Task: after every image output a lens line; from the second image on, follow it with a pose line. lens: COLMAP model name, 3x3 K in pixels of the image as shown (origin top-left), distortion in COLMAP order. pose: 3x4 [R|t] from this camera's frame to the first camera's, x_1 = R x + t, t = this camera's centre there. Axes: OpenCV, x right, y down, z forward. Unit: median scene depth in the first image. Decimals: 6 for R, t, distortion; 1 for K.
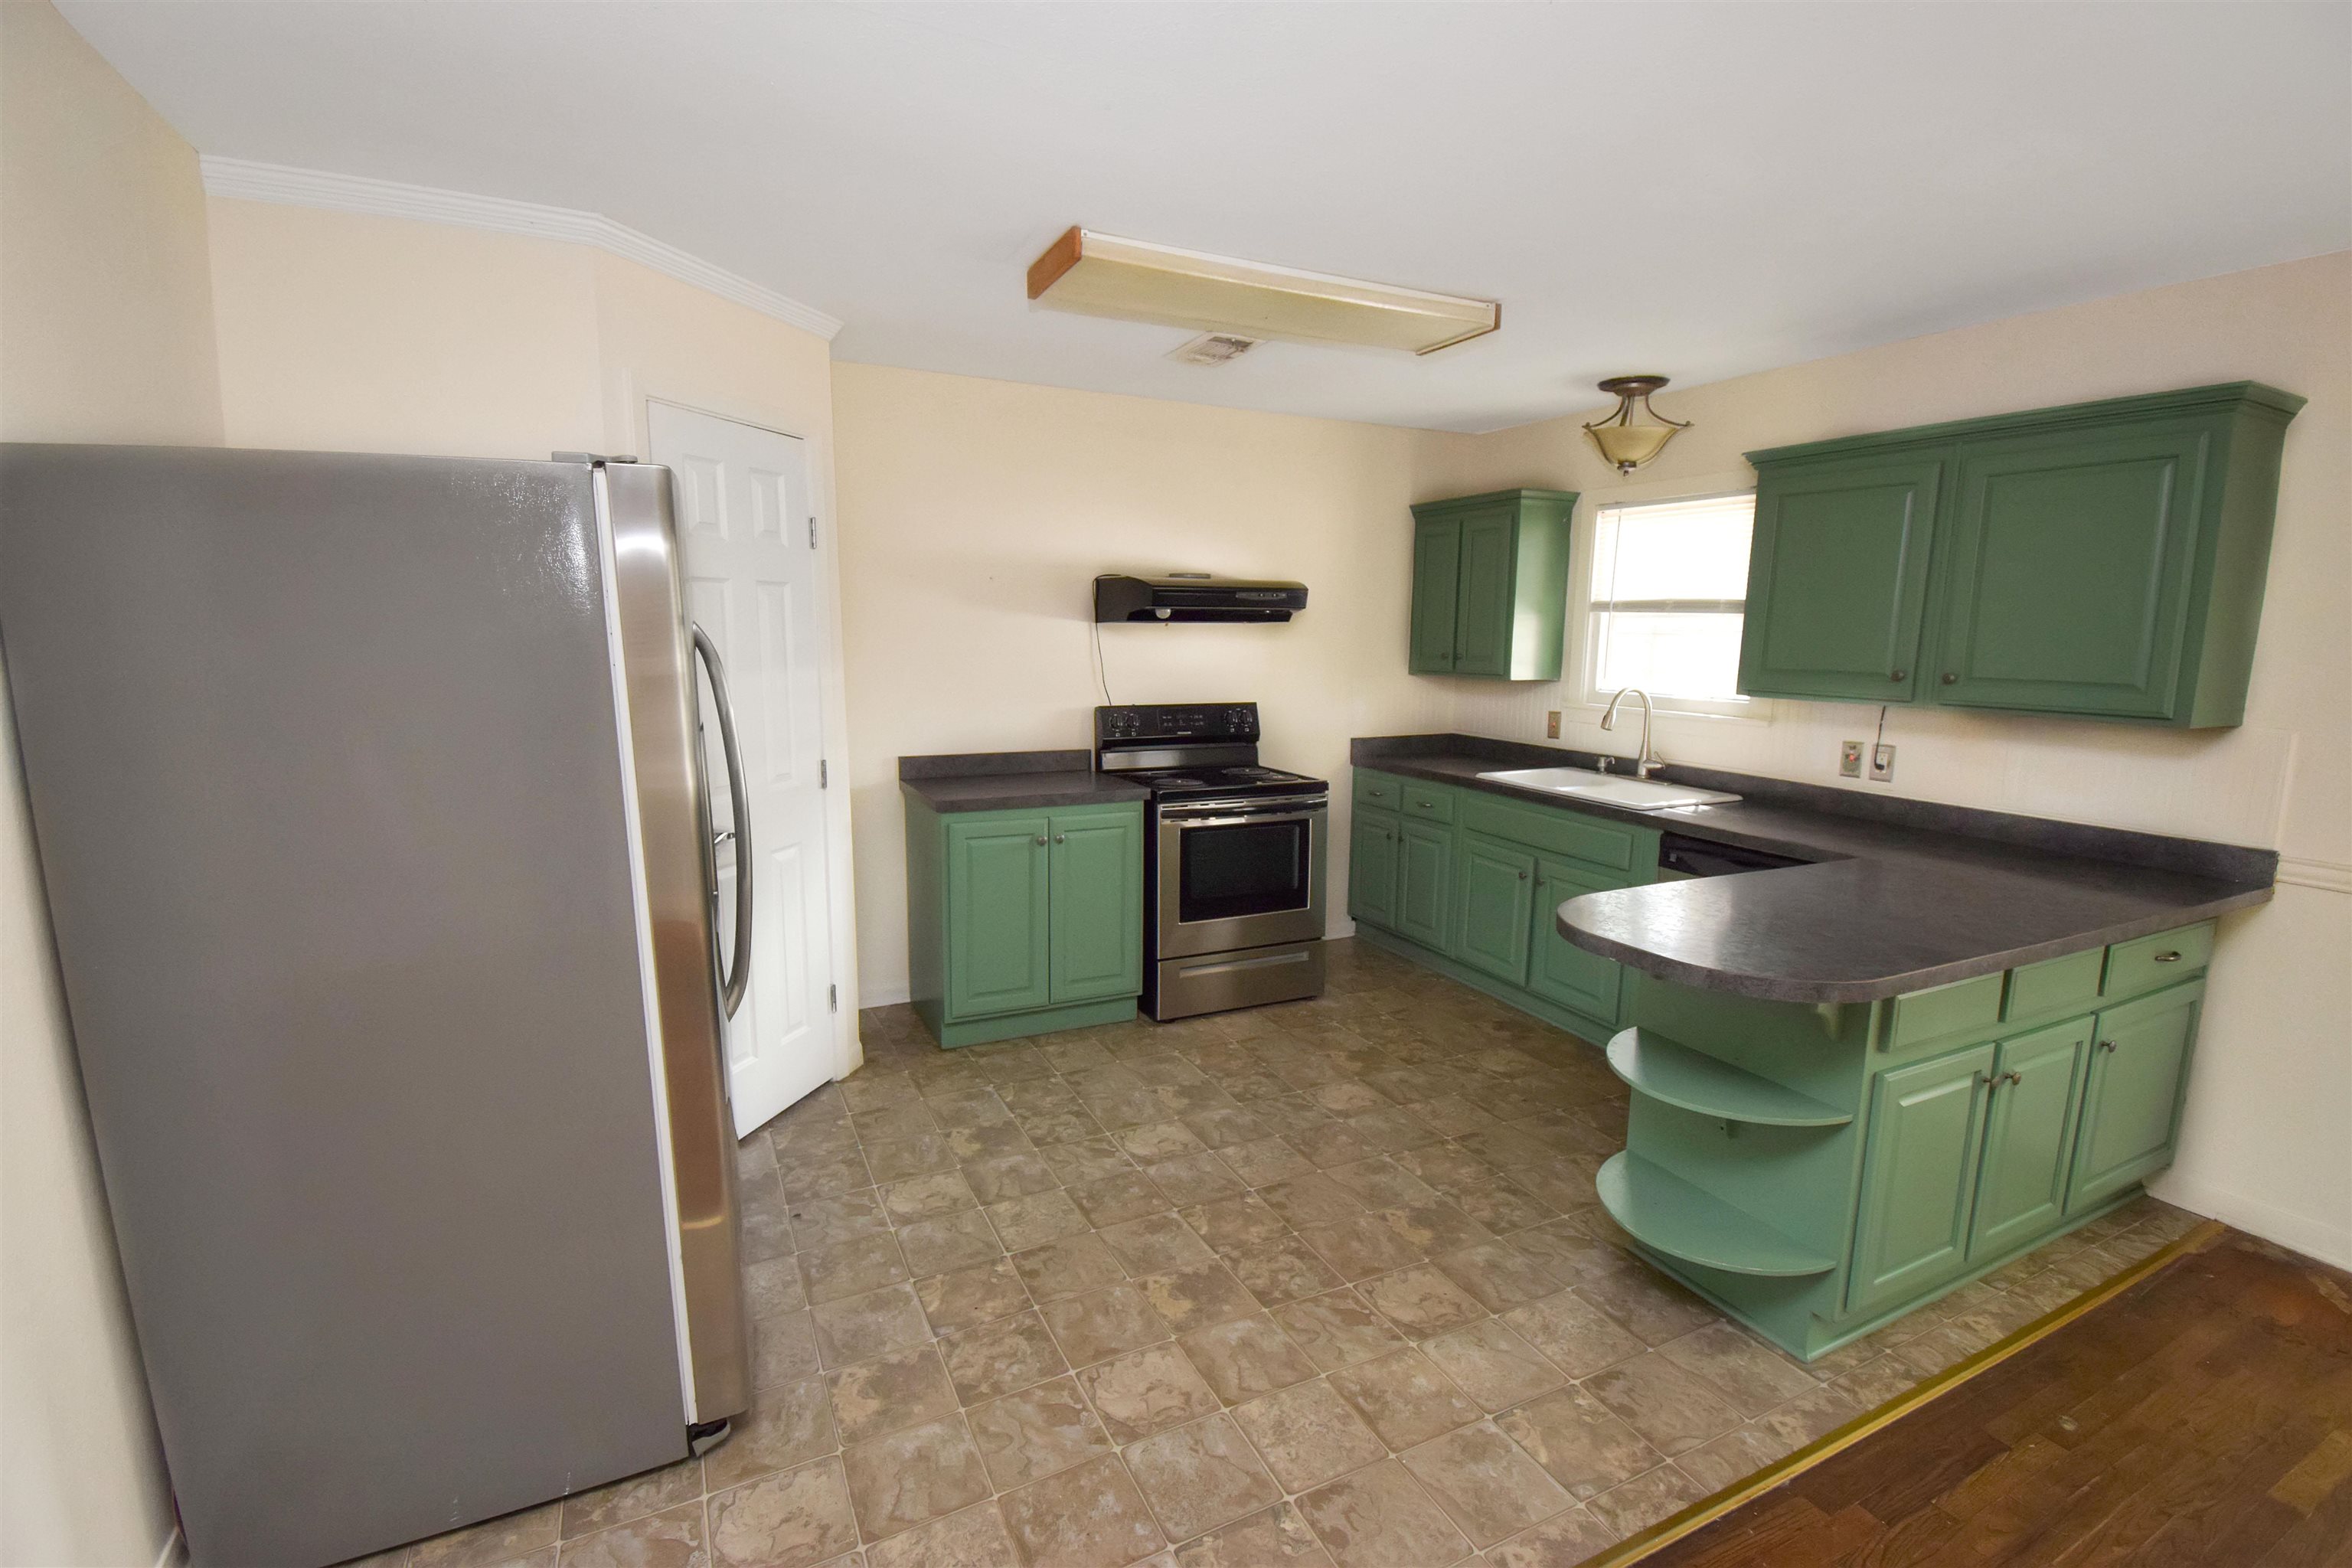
lens RADIAL K [[1048.2, 0, 1168.8], [0, 1048.2, 792.9], [0, 0, 1]] dist [-0.007690, -0.010483]
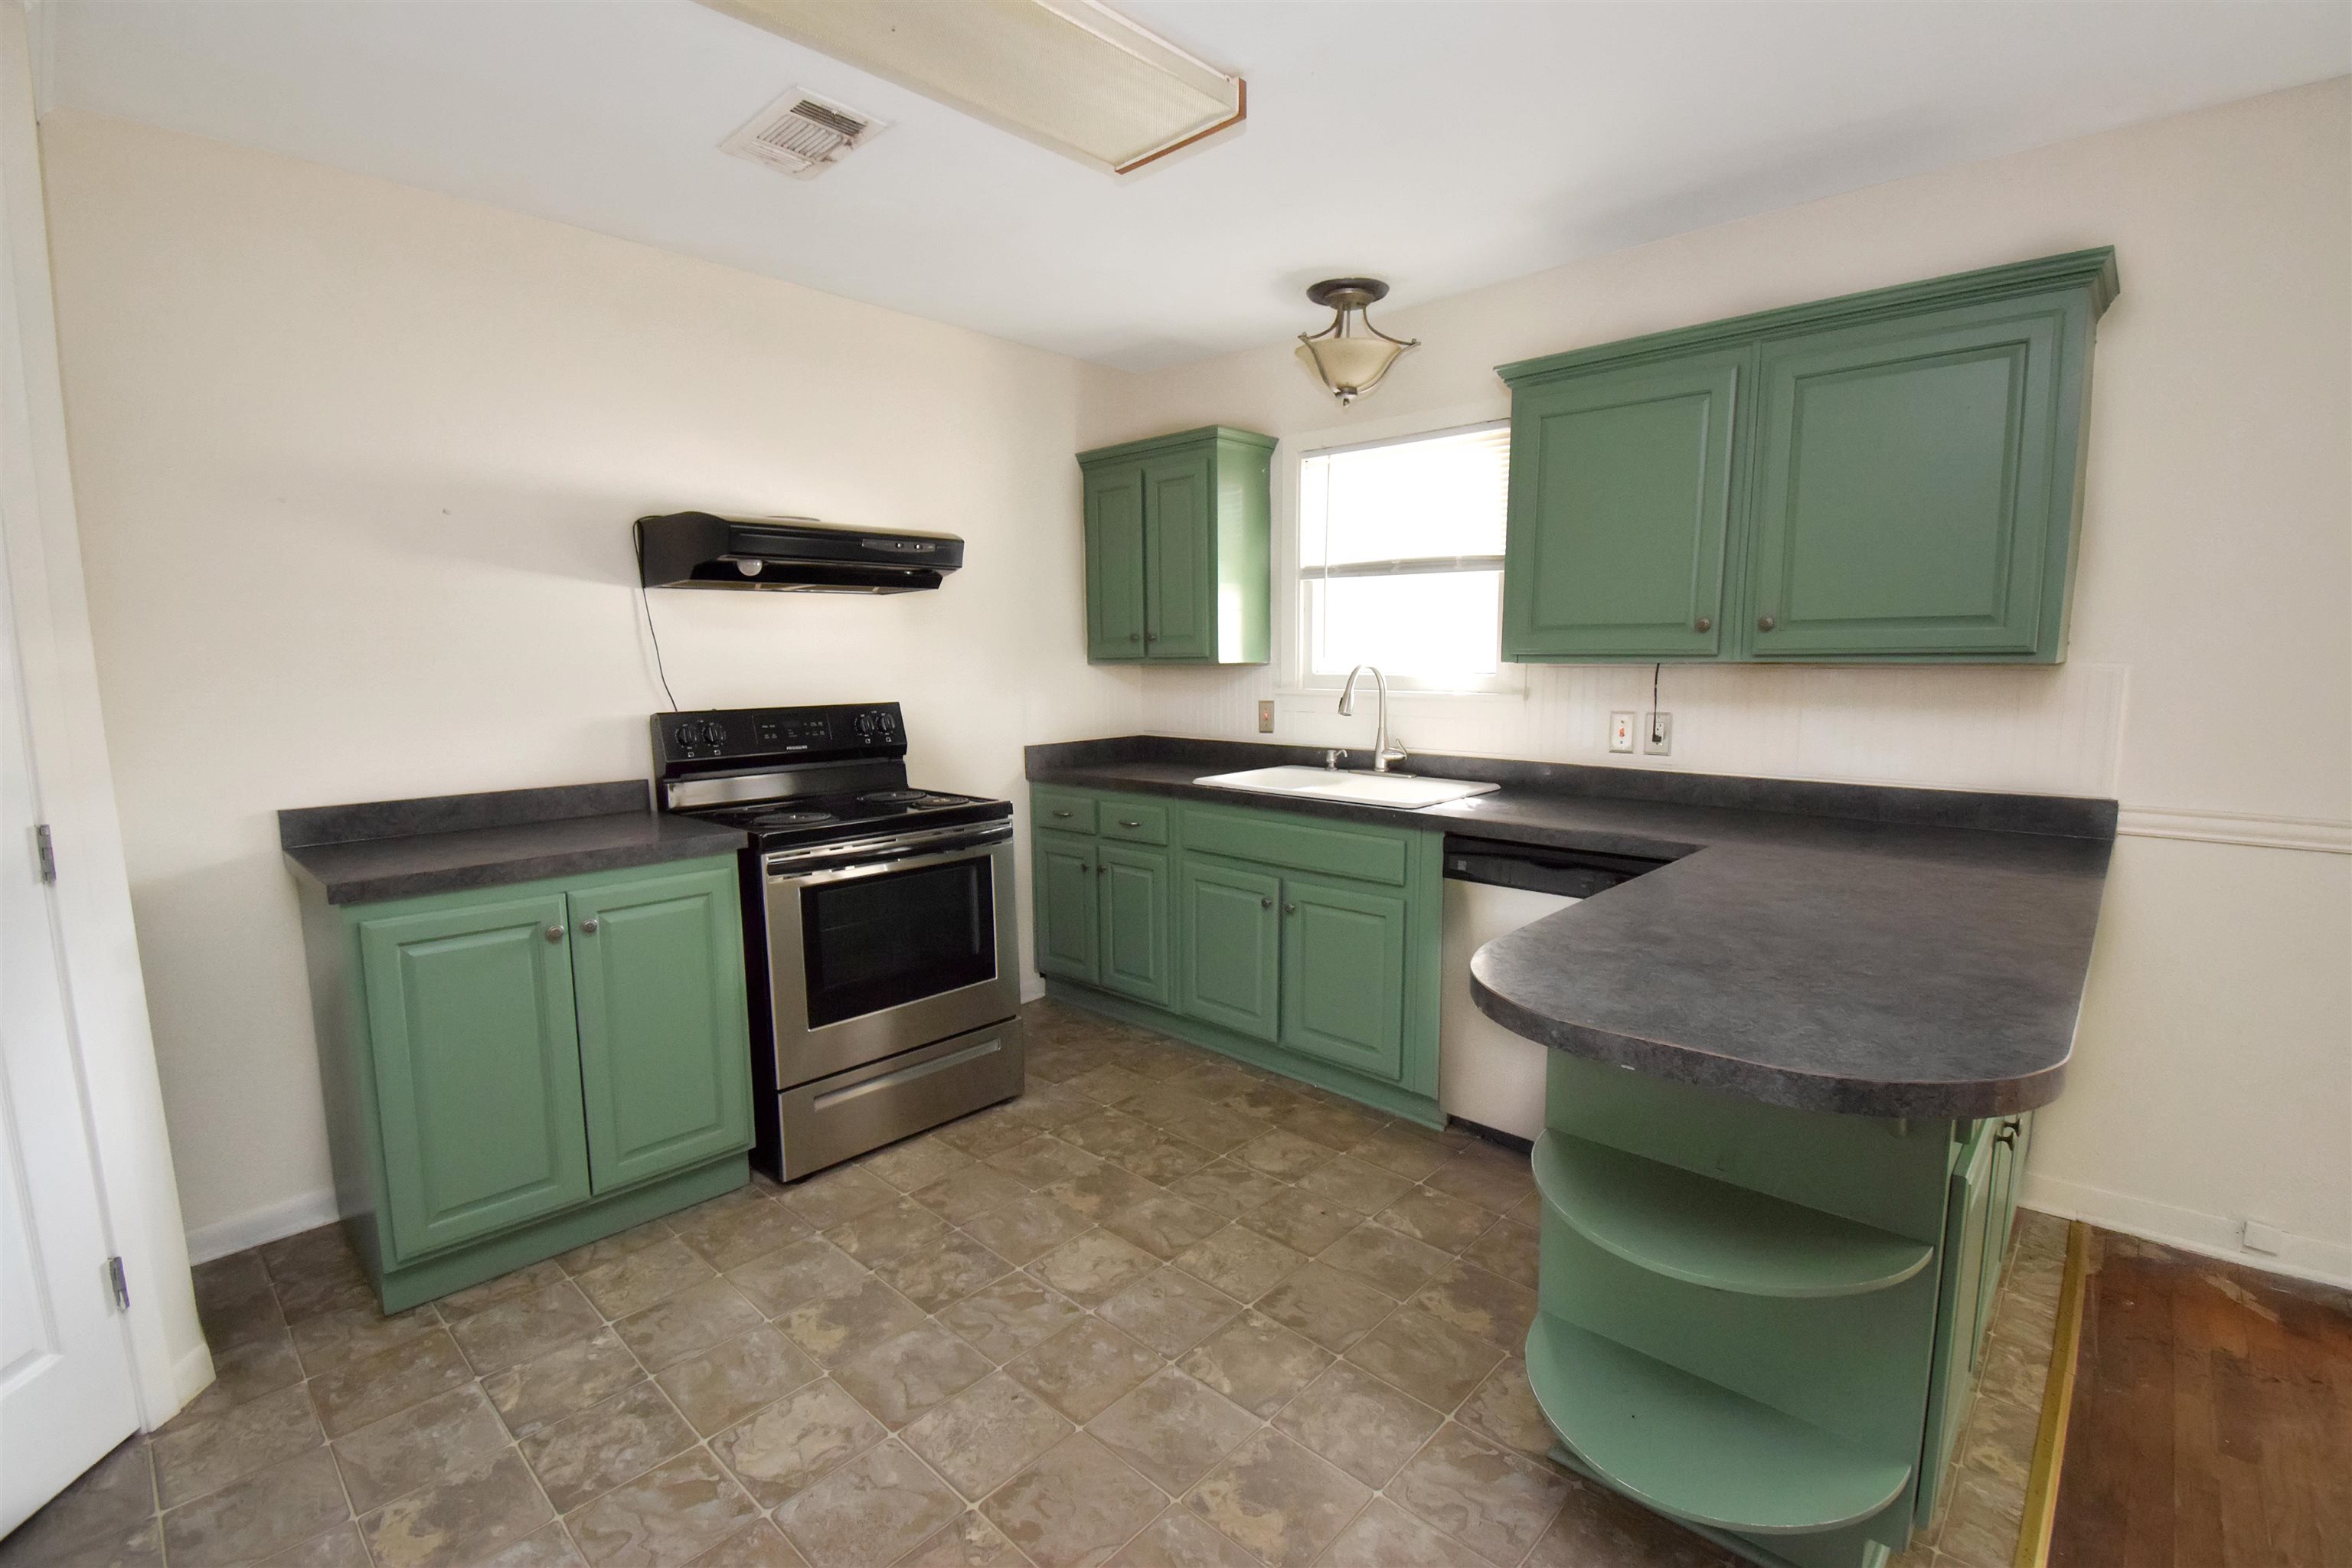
lens RADIAL K [[1048.2, 0, 1191.5], [0, 1048.2, 795.0], [0, 0, 1]] dist [-0.007690, -0.010483]
pose [[0.929848, -0.066816, 0.361827, 0.006939], [0.074365, 0.997207, -0.006962, -0.001446], [-0.360351, 0.033381, 0.932219, 0.334938]]
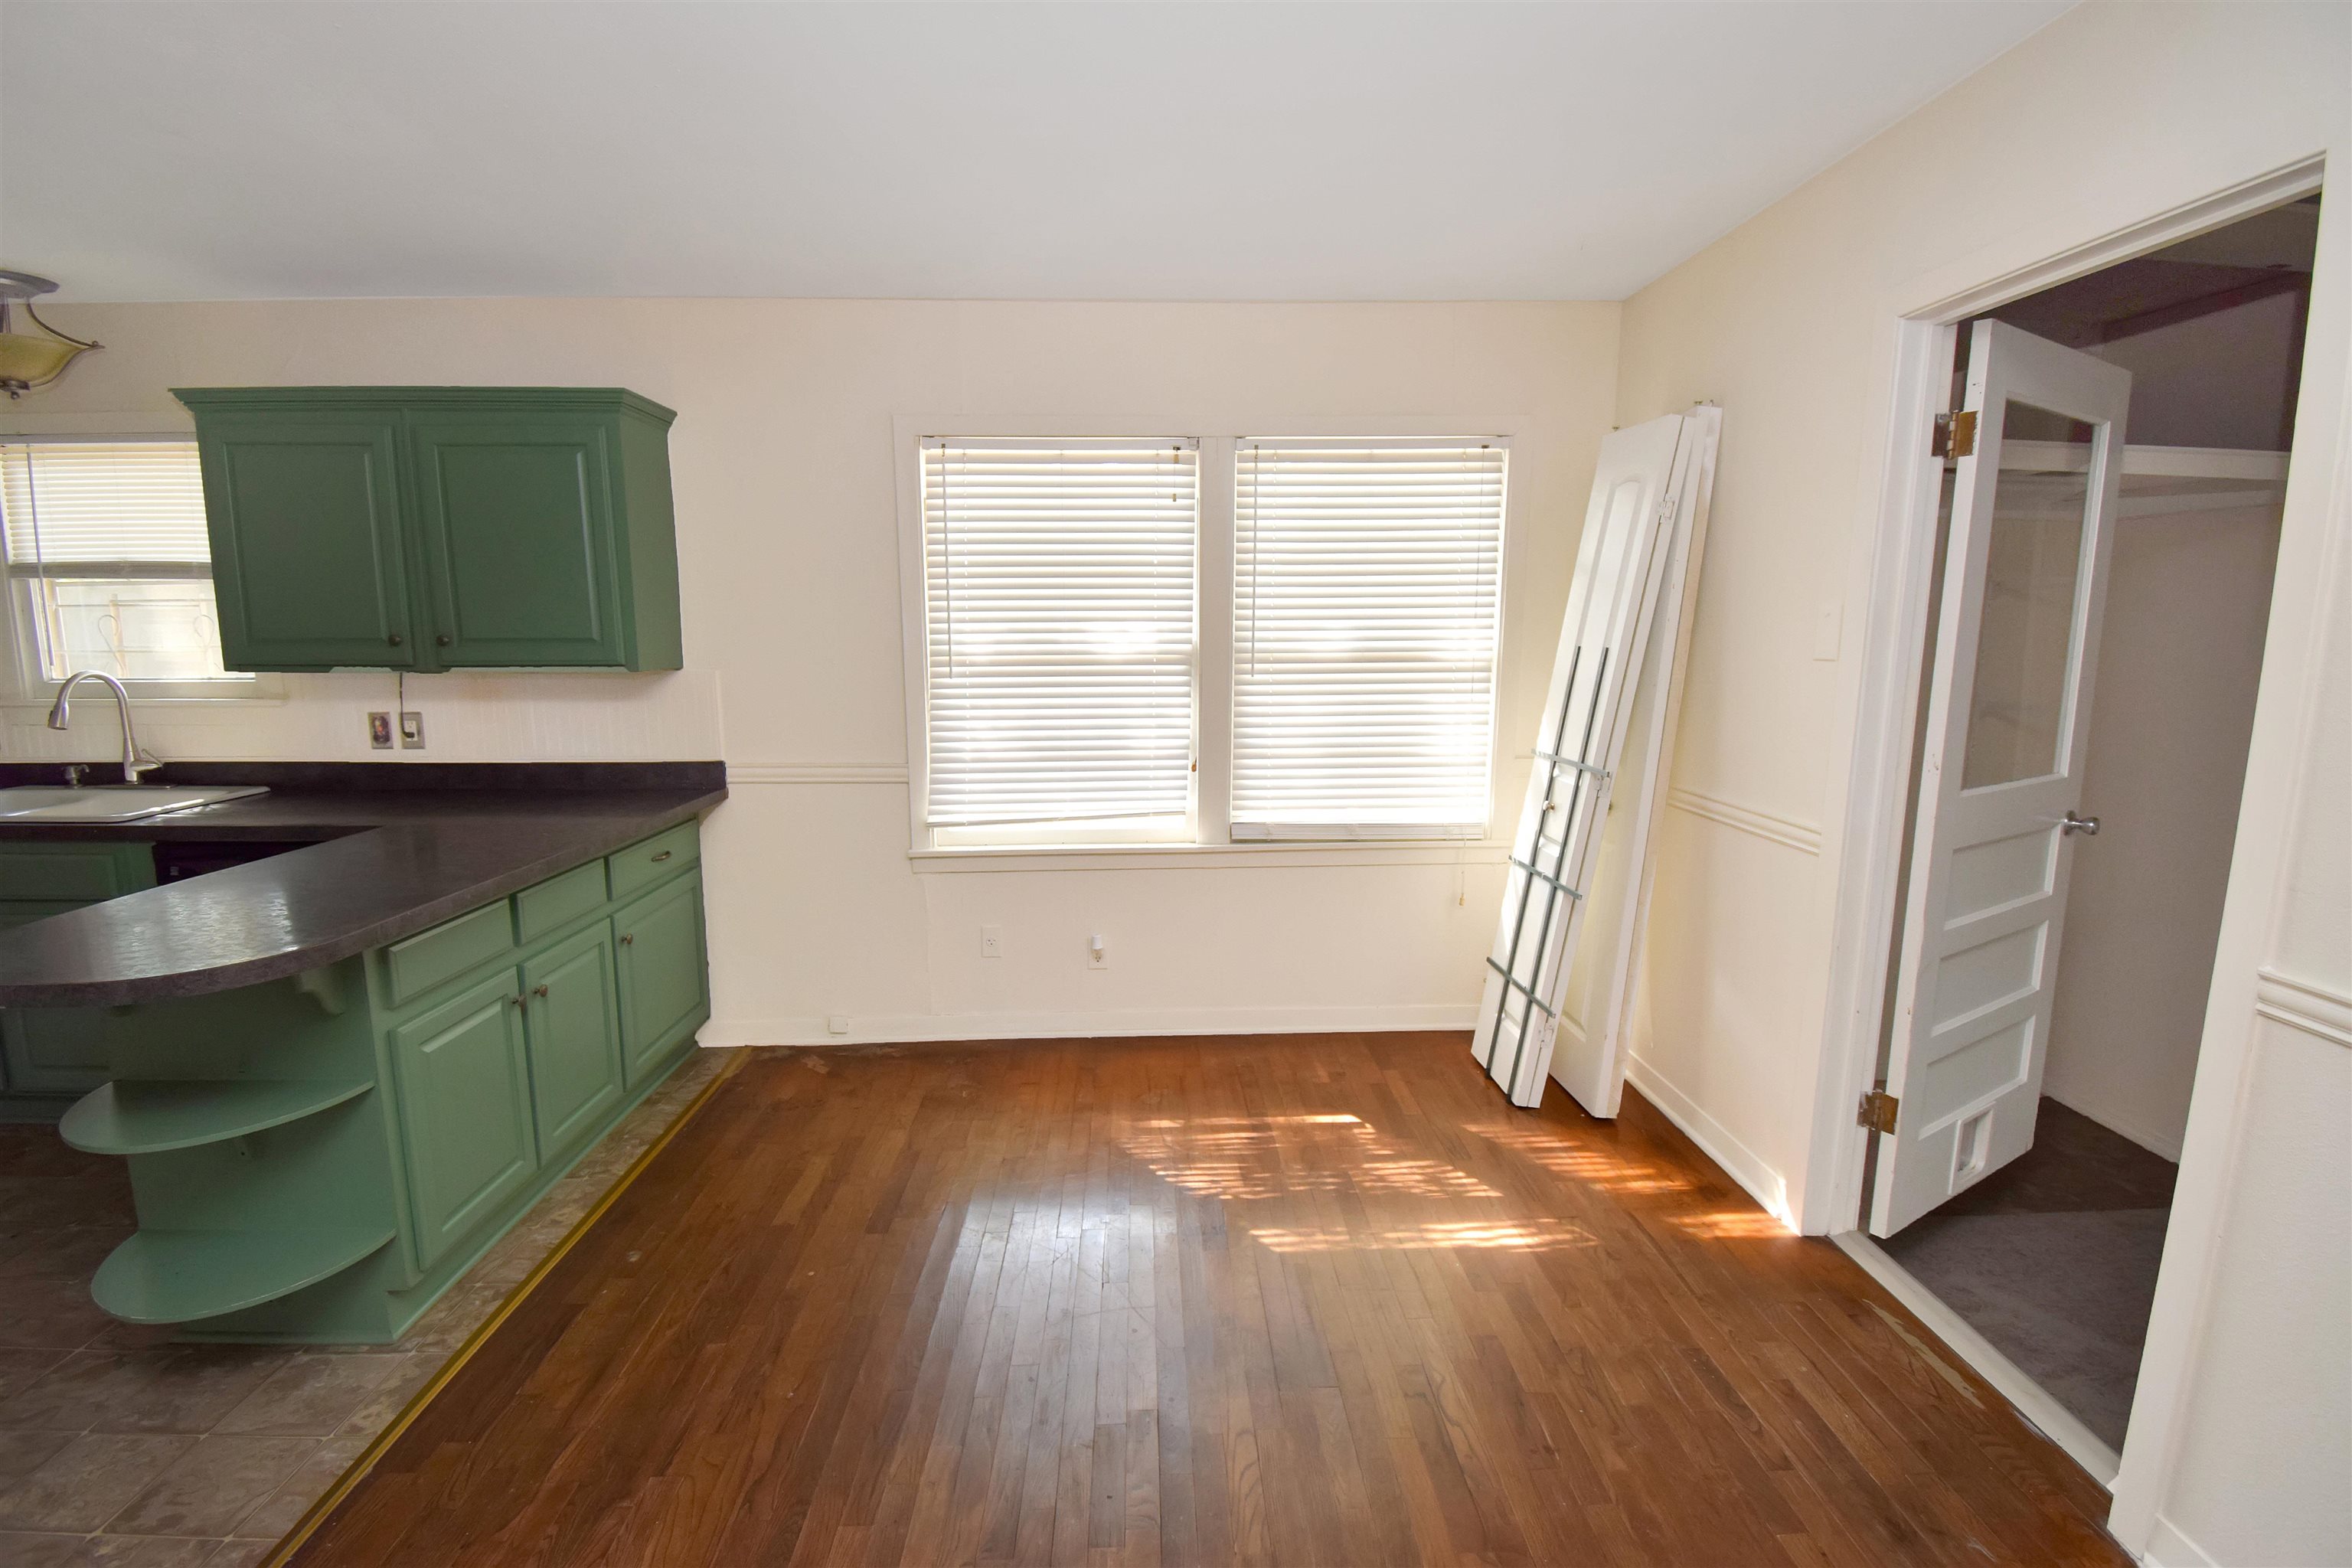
lens RADIAL K [[1048.2, 0, 1200.3], [0, 1048.2, 788.5], [0, 0, 1]] dist [-0.007690, -0.010483]
pose [[0.396039, -0.155387, 0.904991, 0.077302], [0.145562, 0.983739, 0.105208, 0.030712], [-0.906623, 0.090066, 0.412217, -0.082132]]
